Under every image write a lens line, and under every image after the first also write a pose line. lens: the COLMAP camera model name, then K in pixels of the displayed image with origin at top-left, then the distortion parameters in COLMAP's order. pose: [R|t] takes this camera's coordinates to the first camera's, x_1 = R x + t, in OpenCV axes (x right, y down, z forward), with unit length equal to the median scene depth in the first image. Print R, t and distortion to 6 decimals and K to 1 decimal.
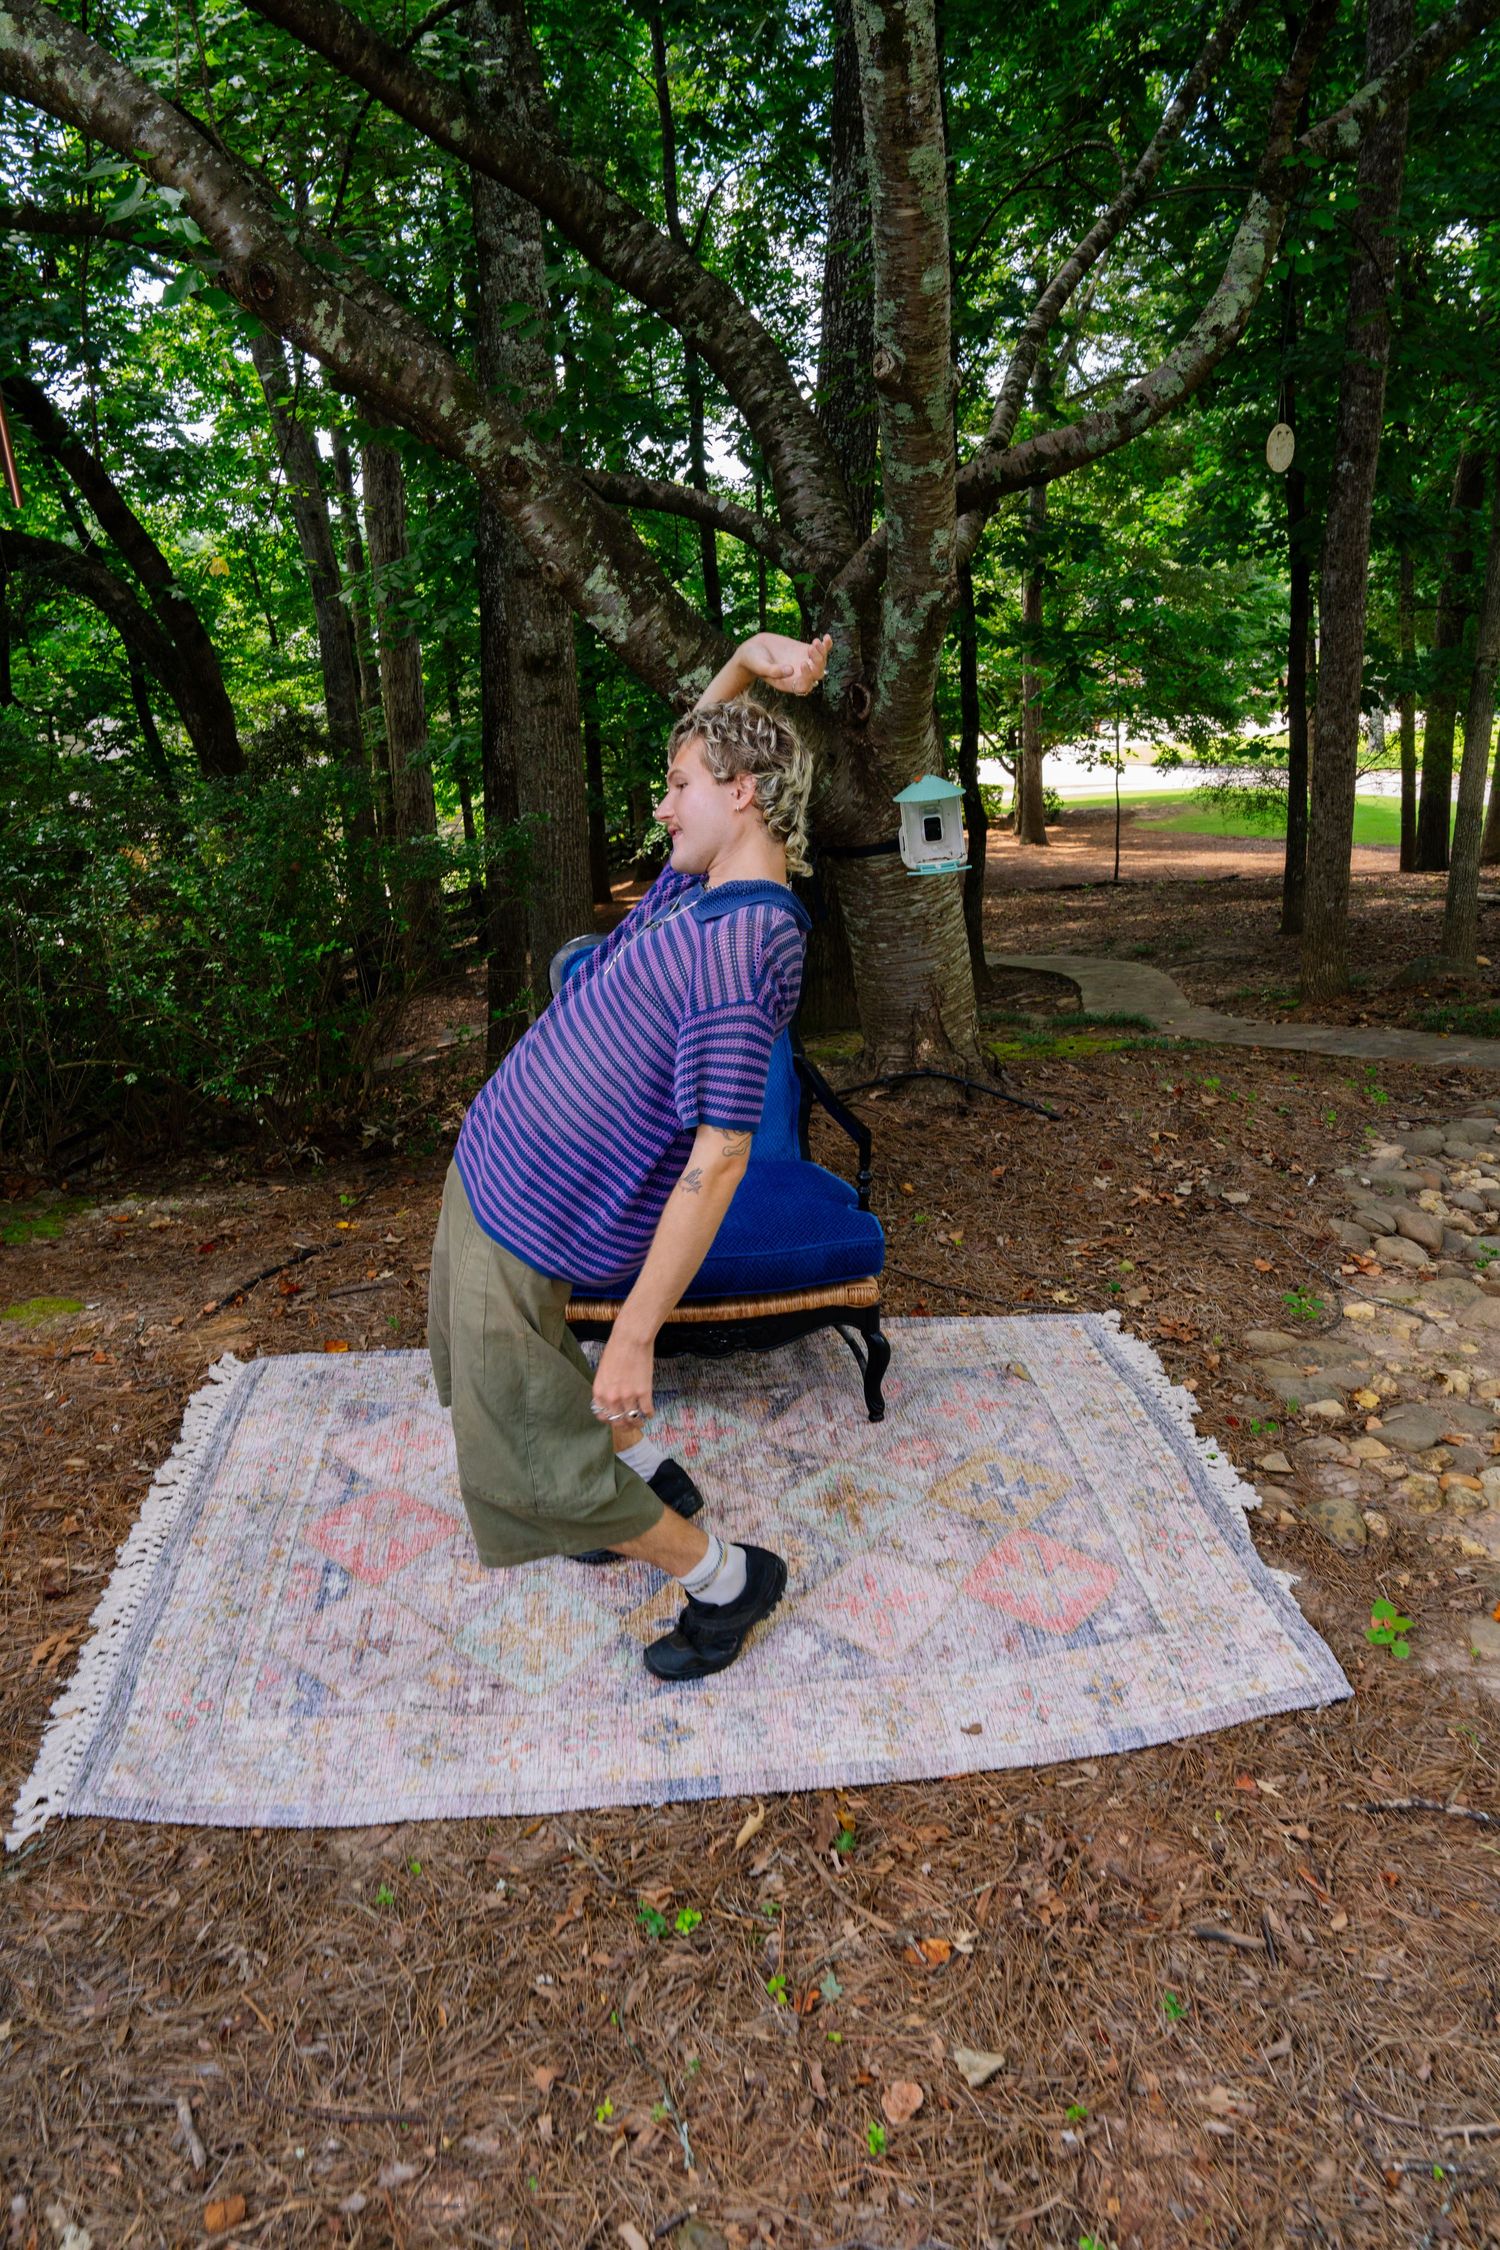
lens RADIAL K [[1542.3, 0, 762.9], [0, 1542.3, 1130.4], [0, 0, 1]] dist [-0.074992, 0.039652]
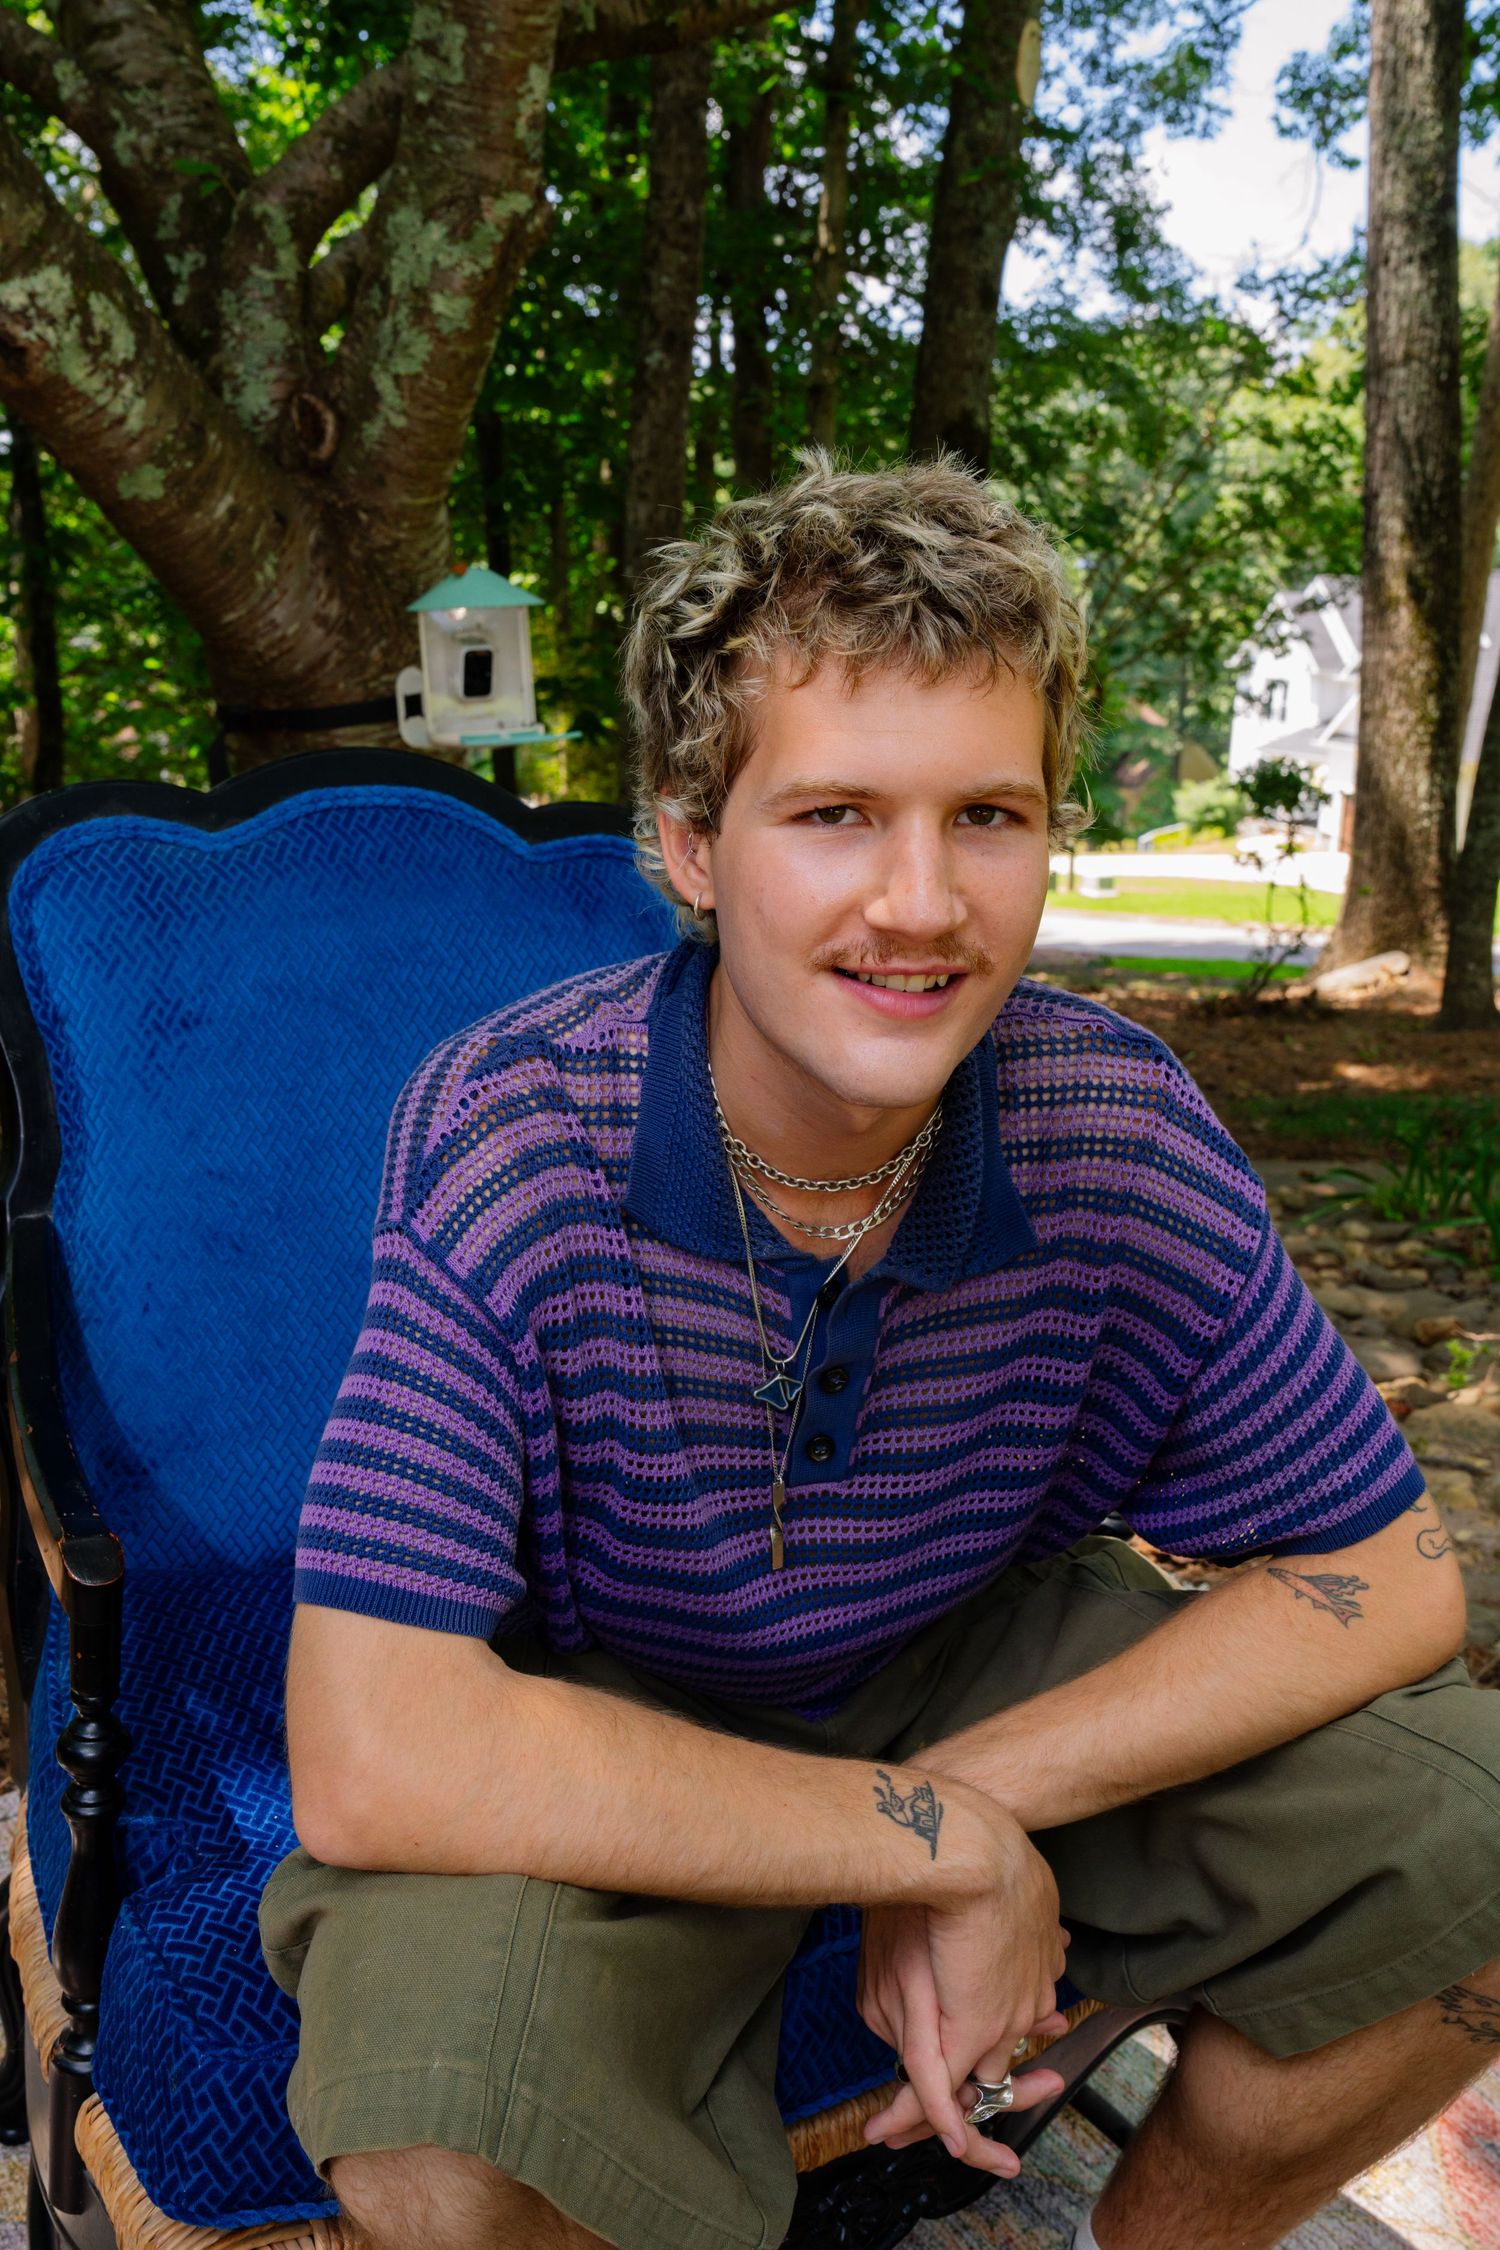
lens RADIAL K [[2065.9, 0, 759.1], [0, 2065.9, 1127.8], [0, 0, 1]] dist [-0.020337, 0.095544]
pose [[0.866048, -0.038470, 0.498479, -0.182372], [0.092054, 0.992259, -0.083354, 0.029560], [-0.491414, 0.118076, 0.862885, 0.395407]]
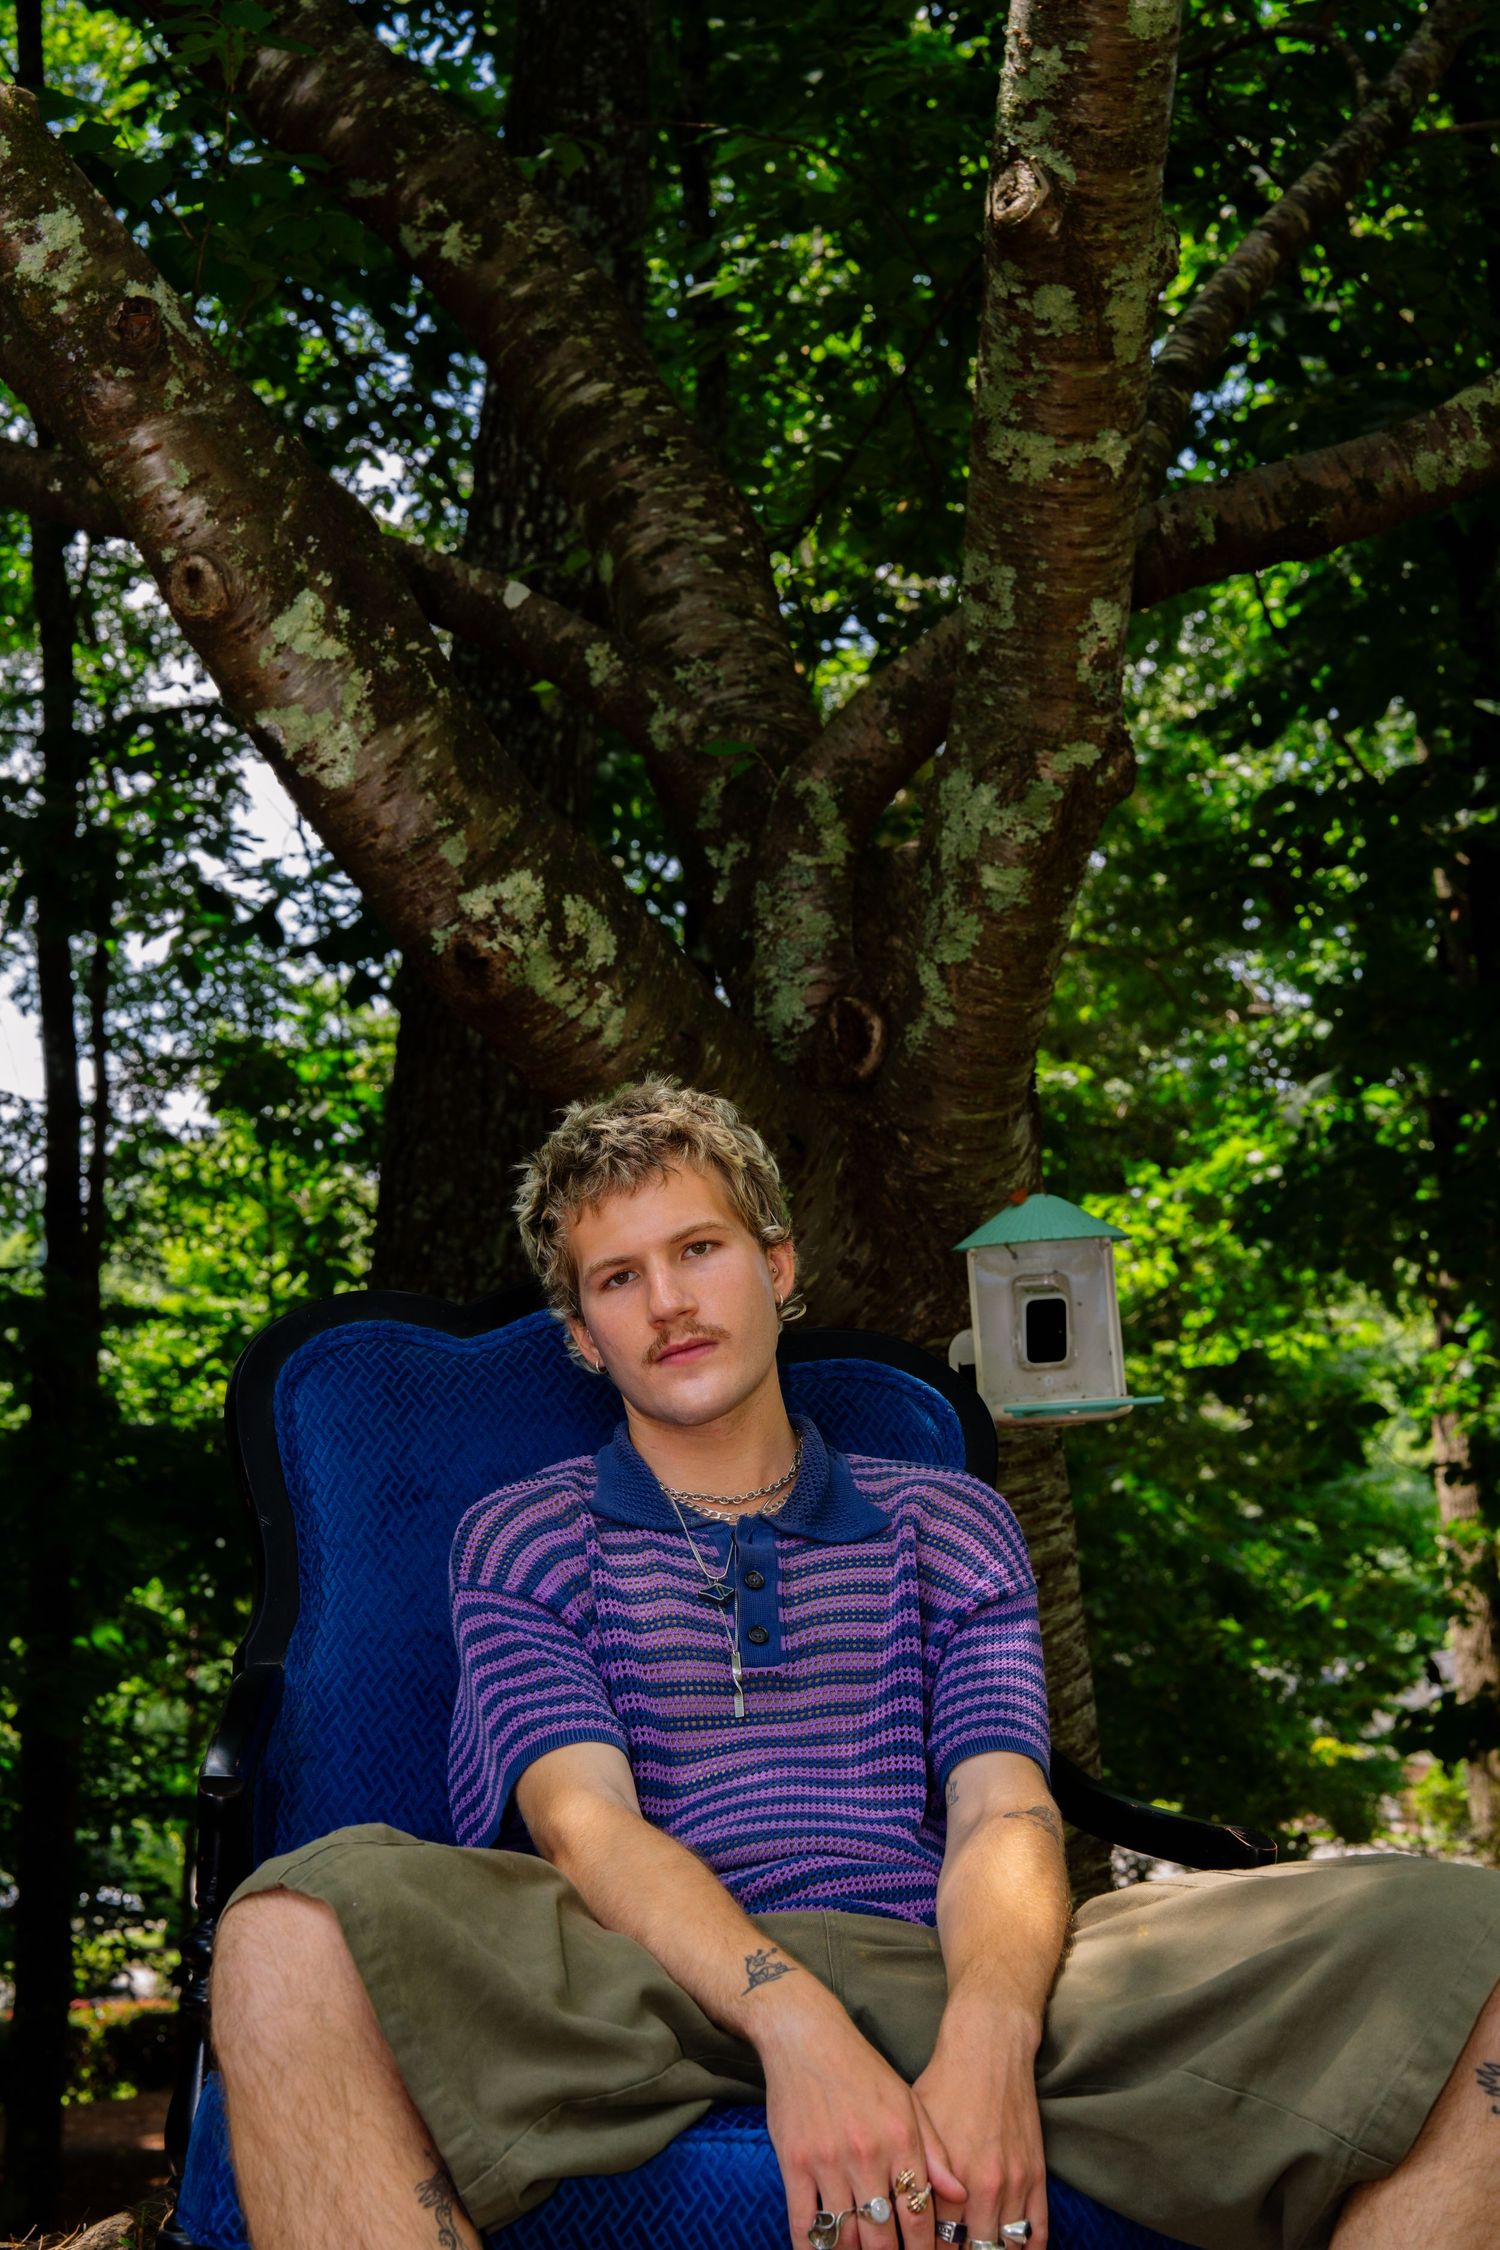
lens RADIAL K [[4247.3, 0, 739.4], [0, 4247.3, 1146.7], [0, 0, 1]] dist [0.370963, 0.000000]
pose [[0.983820, 0.074278, 0.163034, -0.166898], [-0.001279, 0.912894, -0.408194, 0.232670], [-0.179153, 0.401381, 0.898219, 0.003811]]
